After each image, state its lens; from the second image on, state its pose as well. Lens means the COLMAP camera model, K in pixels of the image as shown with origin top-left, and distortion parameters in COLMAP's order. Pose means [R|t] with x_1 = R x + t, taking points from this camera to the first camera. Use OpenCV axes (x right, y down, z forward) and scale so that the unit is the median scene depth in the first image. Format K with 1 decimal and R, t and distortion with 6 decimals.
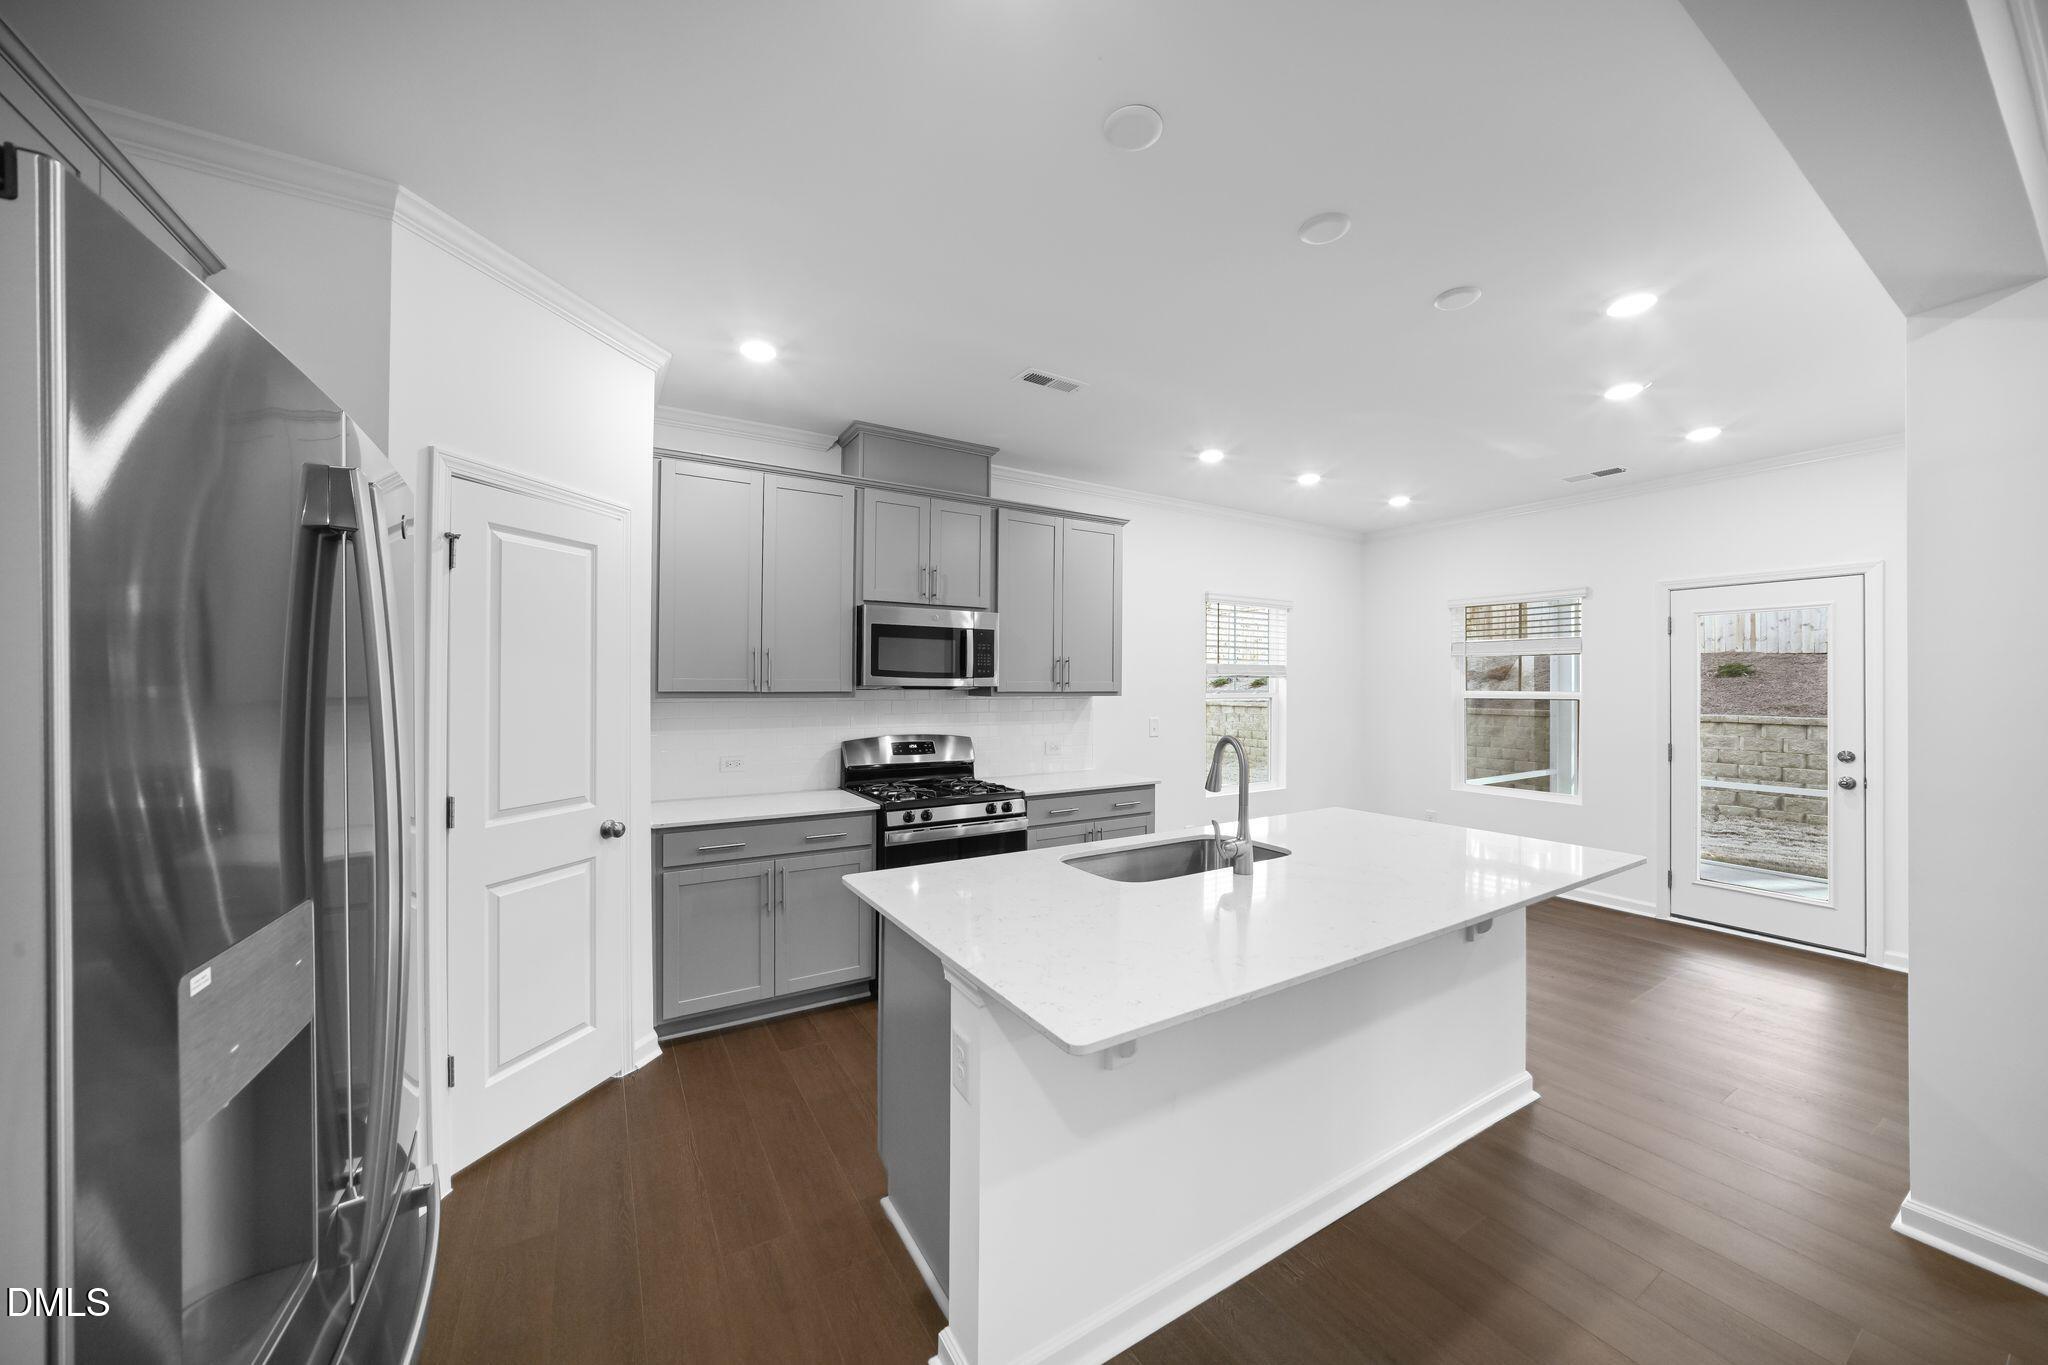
lens RADIAL K [[714.3, 0, 1025.3], [0, 714.3, 684.5], [0, 0, 1]] dist [0.001140, -0.000320]
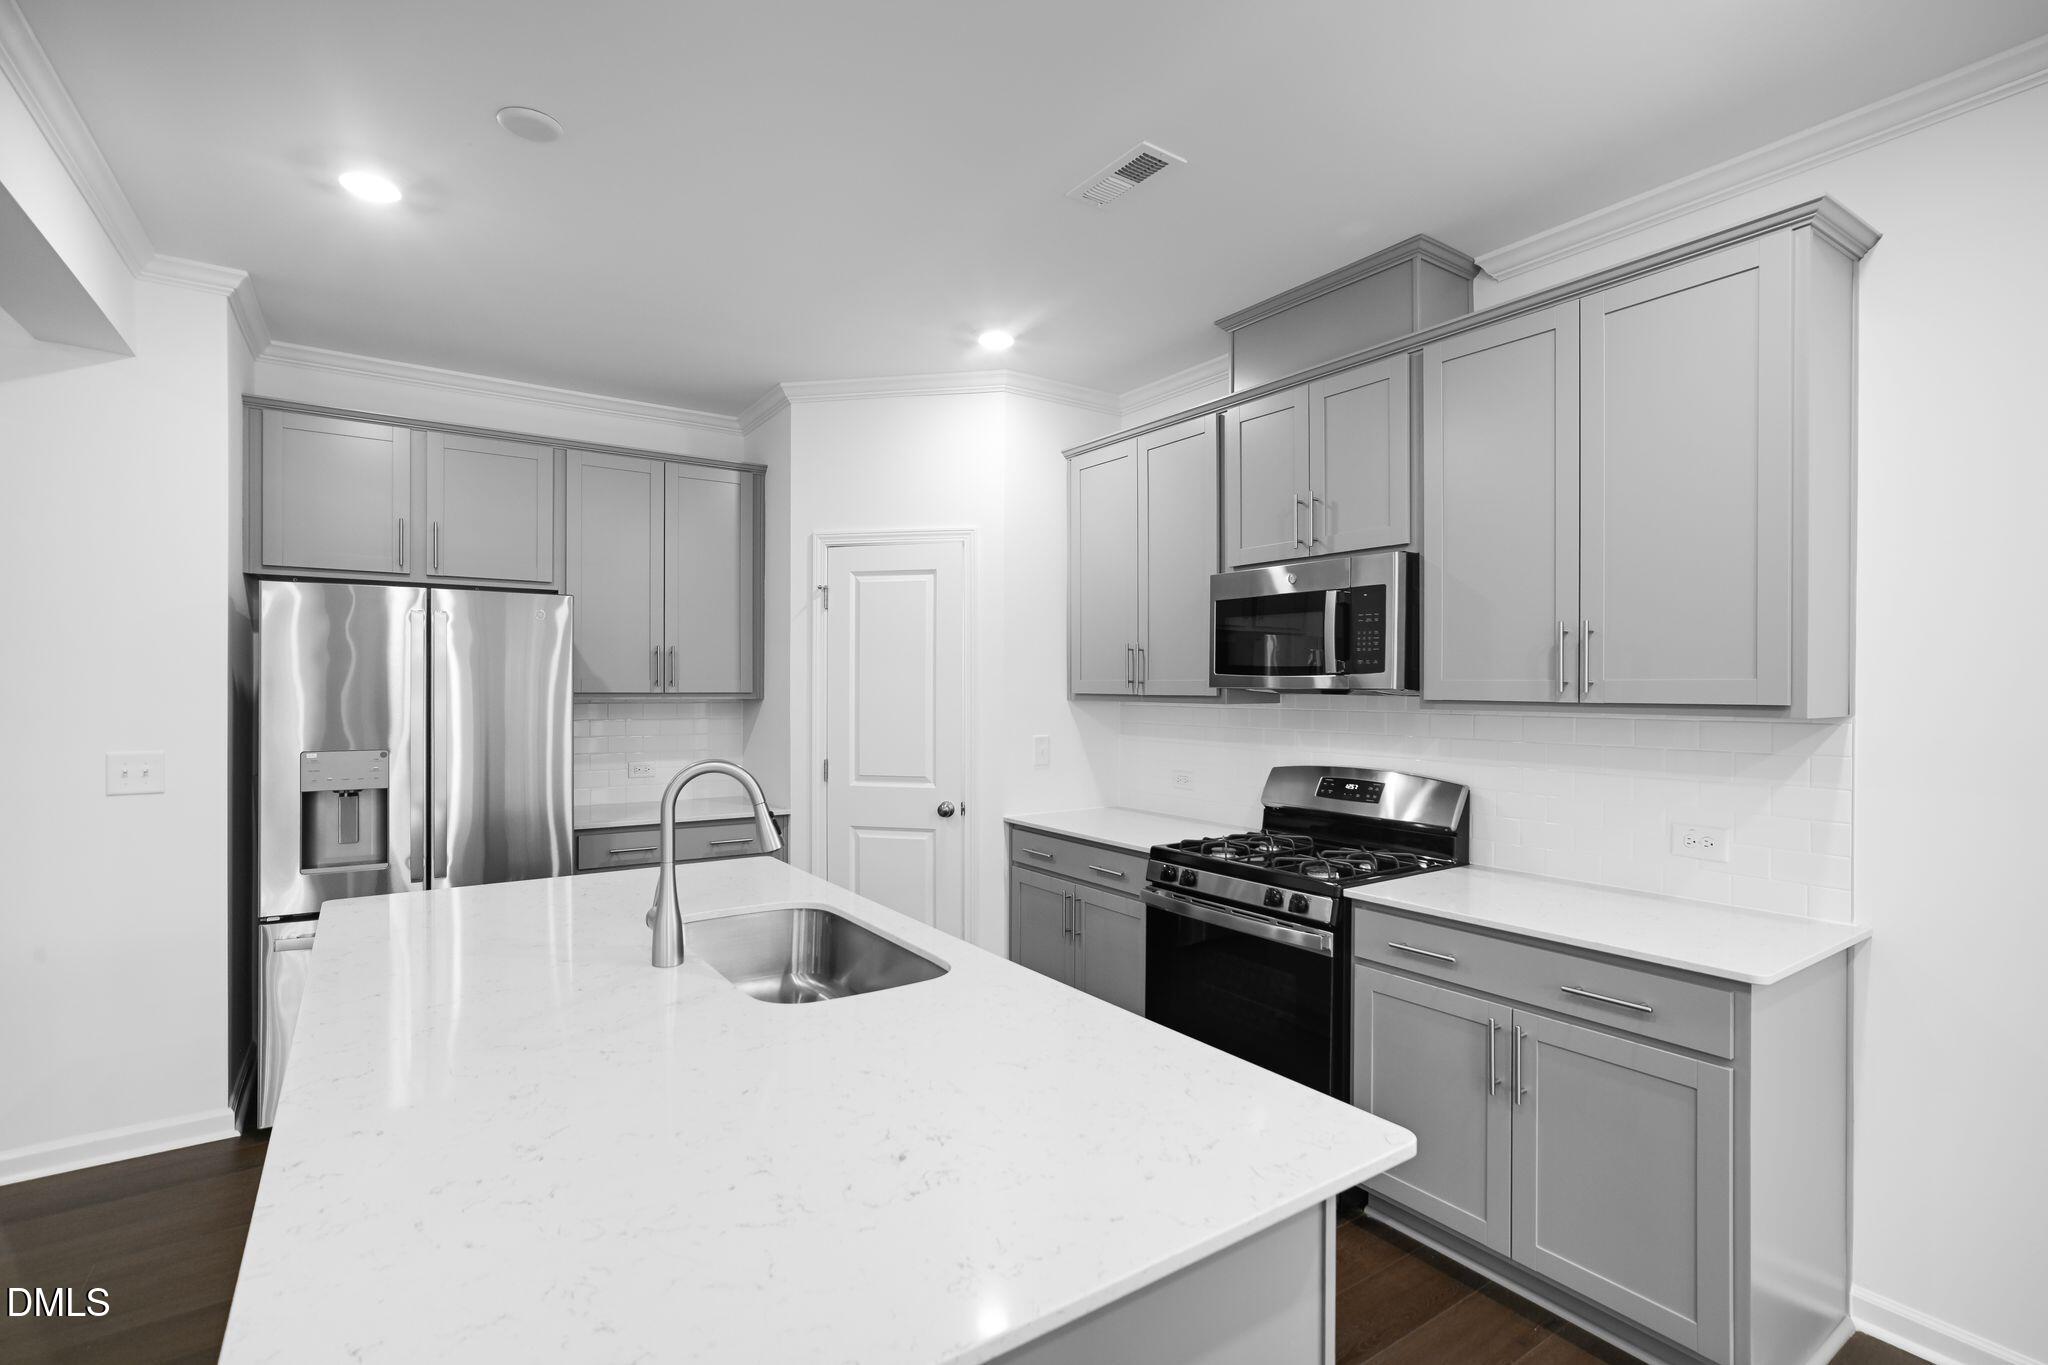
lens RADIAL K [[962.0, 0, 1025.1], [0, 962.0, 686.3], [0, 0, 1]] dist [0.000707, 0.000035]
pose [[0.062990, -0.000782, -0.998014, 0.723944], [-0.001350, 0.999999, -0.000869, 0.001599], [0.998013, 0.001402, 0.062989, 0.745806]]
